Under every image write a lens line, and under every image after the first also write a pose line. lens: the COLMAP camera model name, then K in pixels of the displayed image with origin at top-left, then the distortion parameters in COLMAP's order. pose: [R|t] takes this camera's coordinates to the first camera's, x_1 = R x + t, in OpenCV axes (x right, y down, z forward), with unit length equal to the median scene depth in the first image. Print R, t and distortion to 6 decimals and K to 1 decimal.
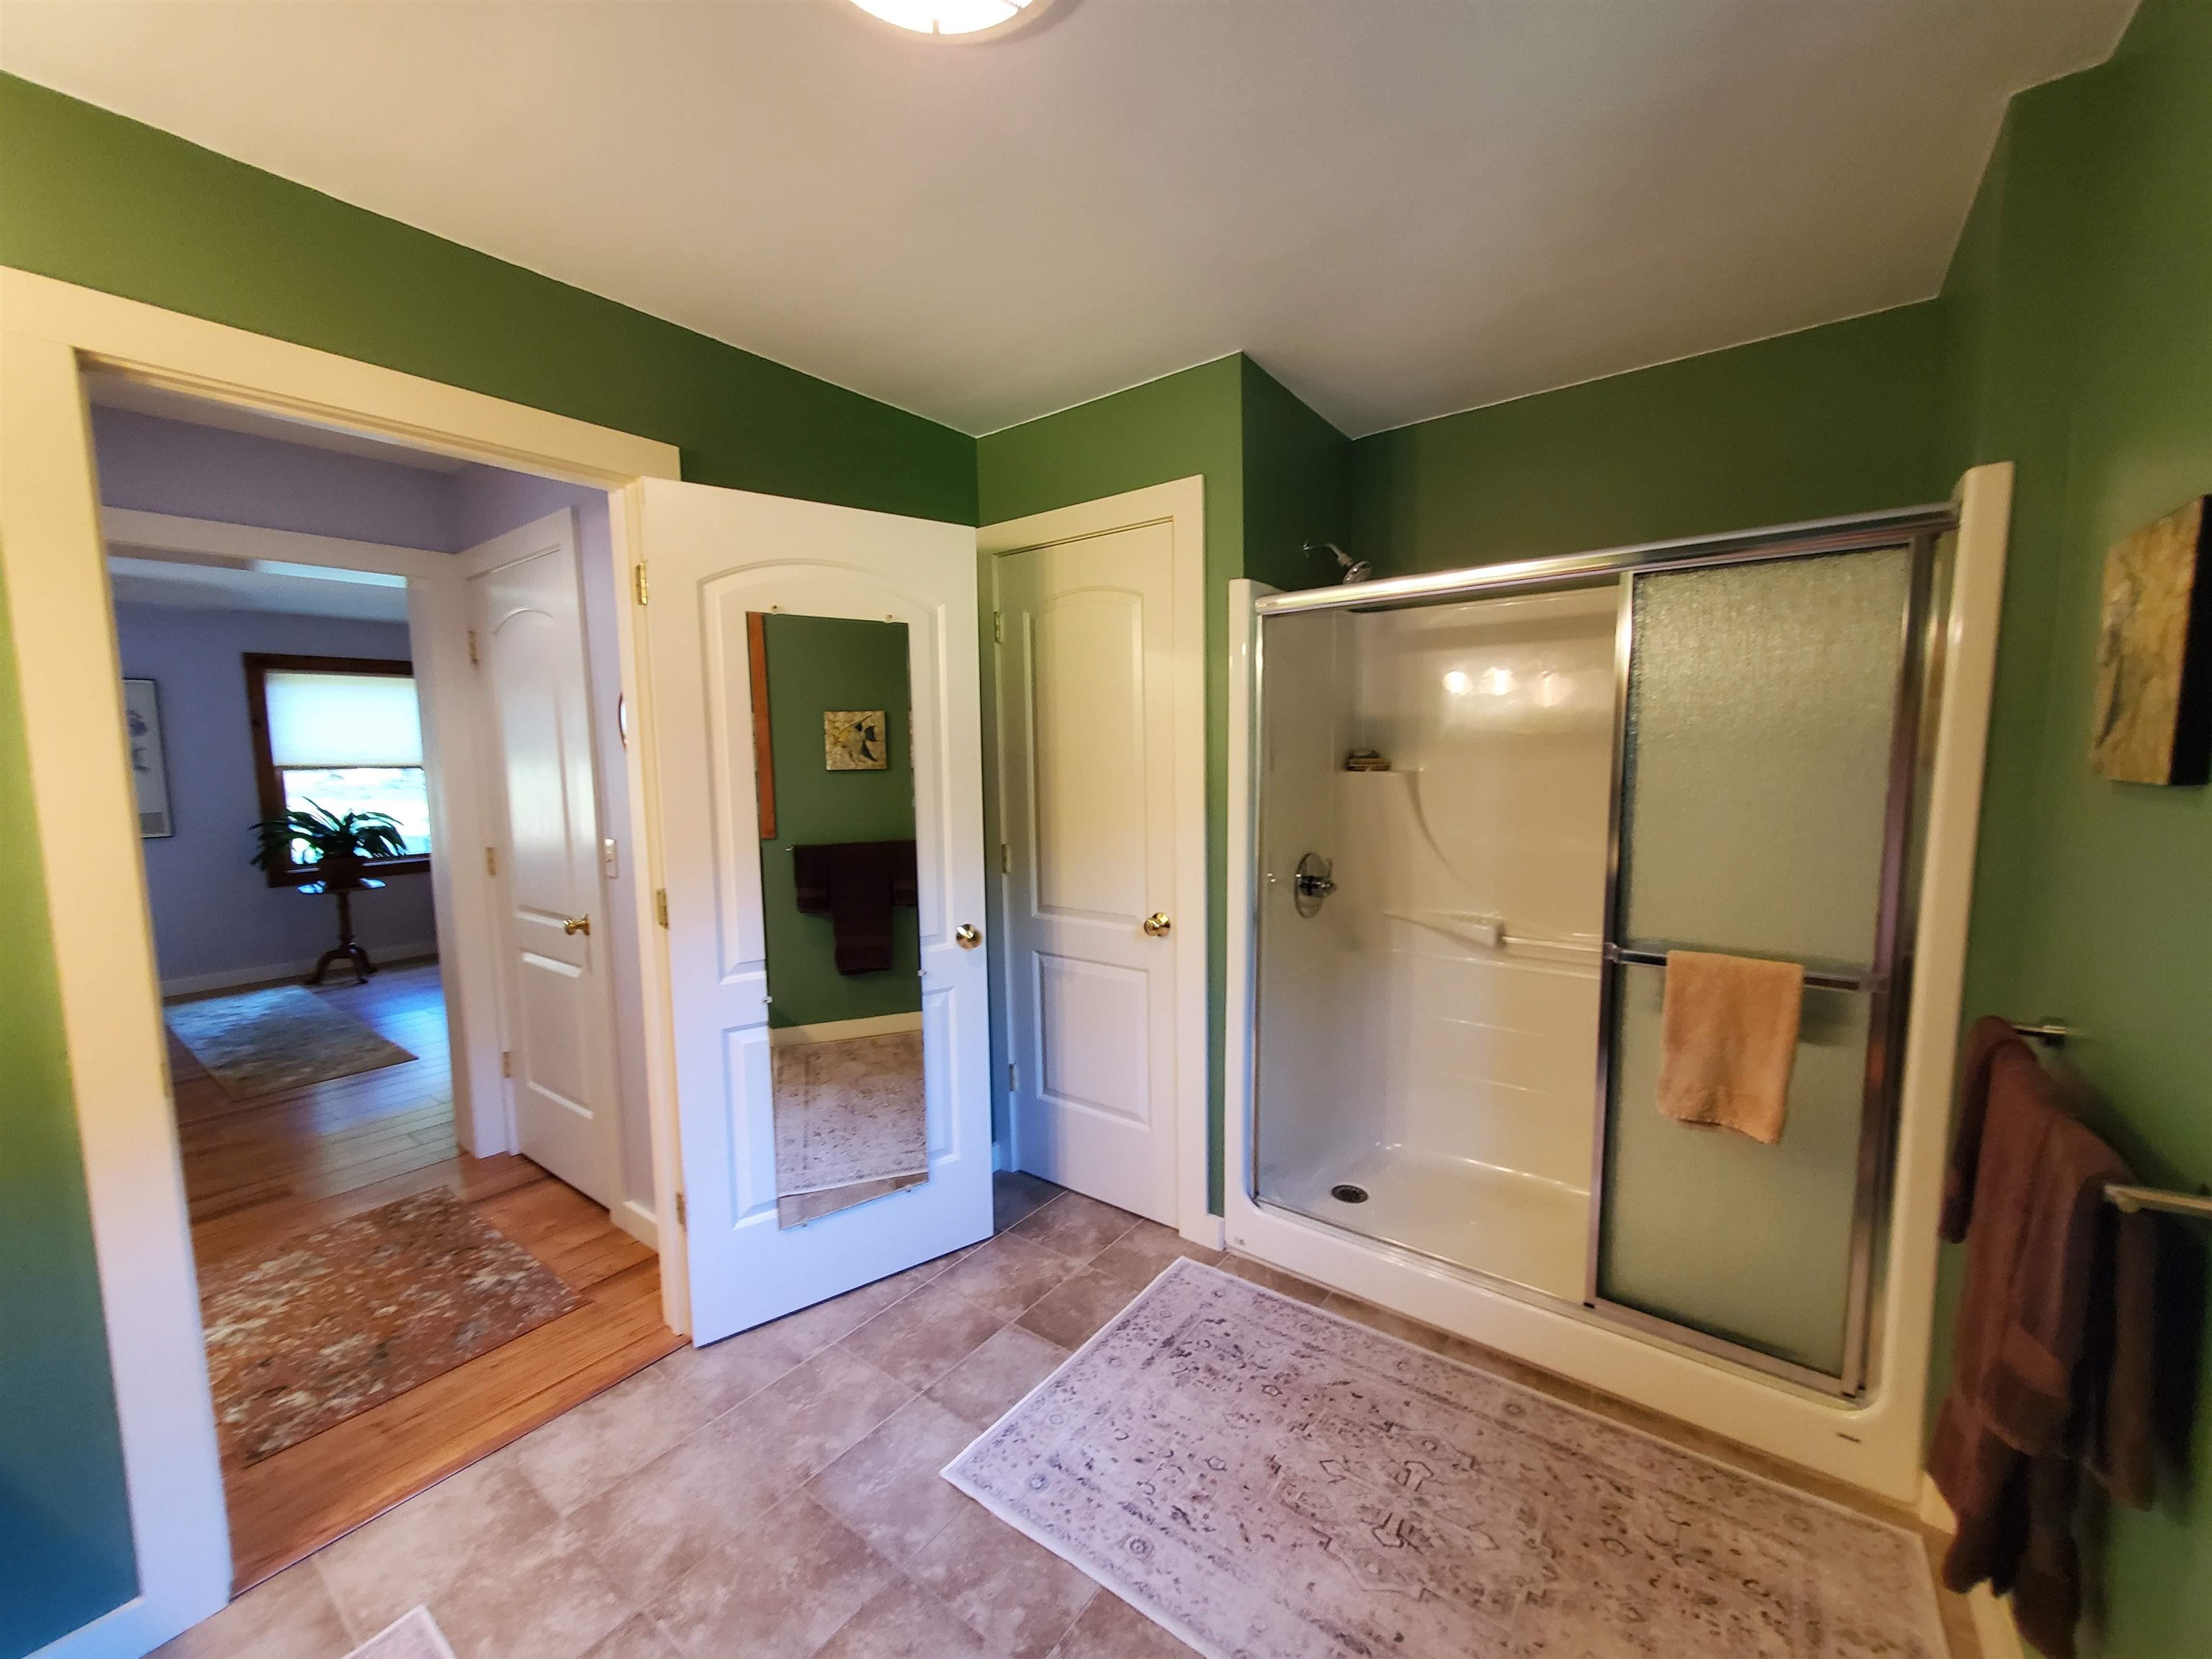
lens RADIAL K [[870.6, 0, 1109.8], [0, 870.6, 853.2], [0, 0, 1]] dist [0.001629, -0.002542]
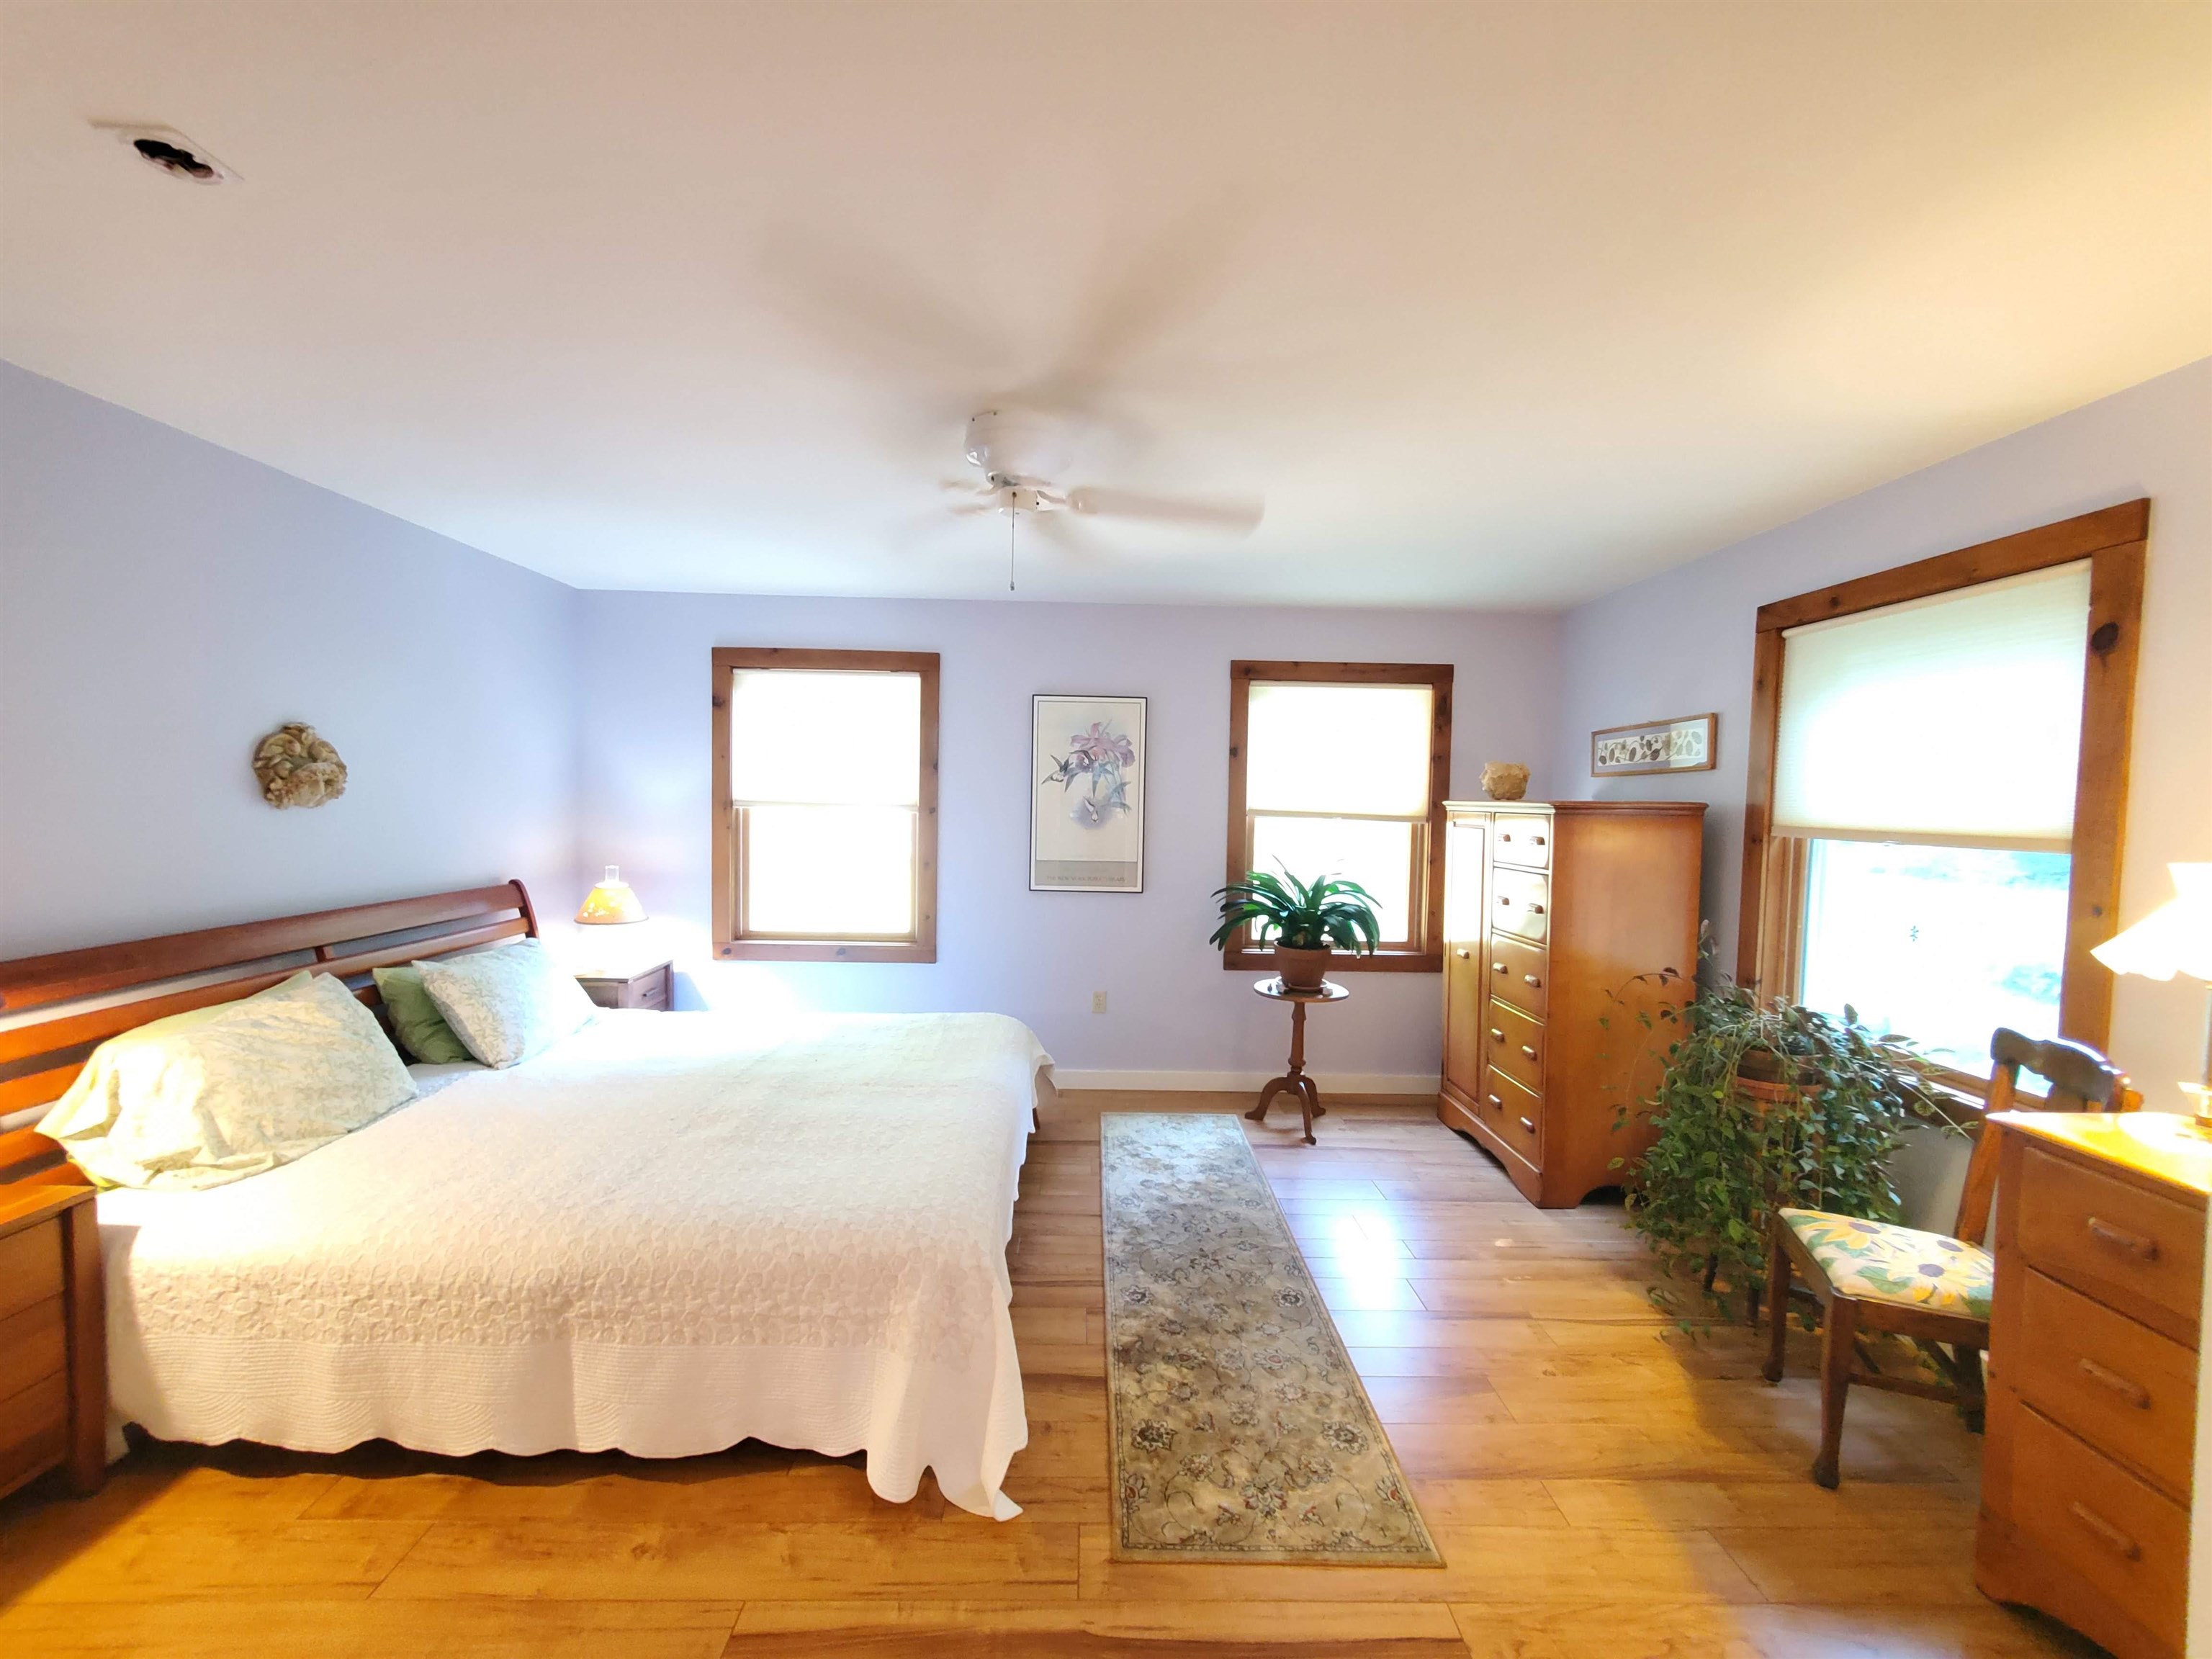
lens RADIAL K [[870.6, 0, 1105.7], [0, 870.6, 847.2], [0, 0, 1]] dist [0.001629, -0.002542]
pose [[0.612152, 0.056921, -0.788689, -0.434989], [-0.111218, 0.993689, -0.014608, -0.044889], [0.782879, 0.096658, 0.614619, 0.440842]]
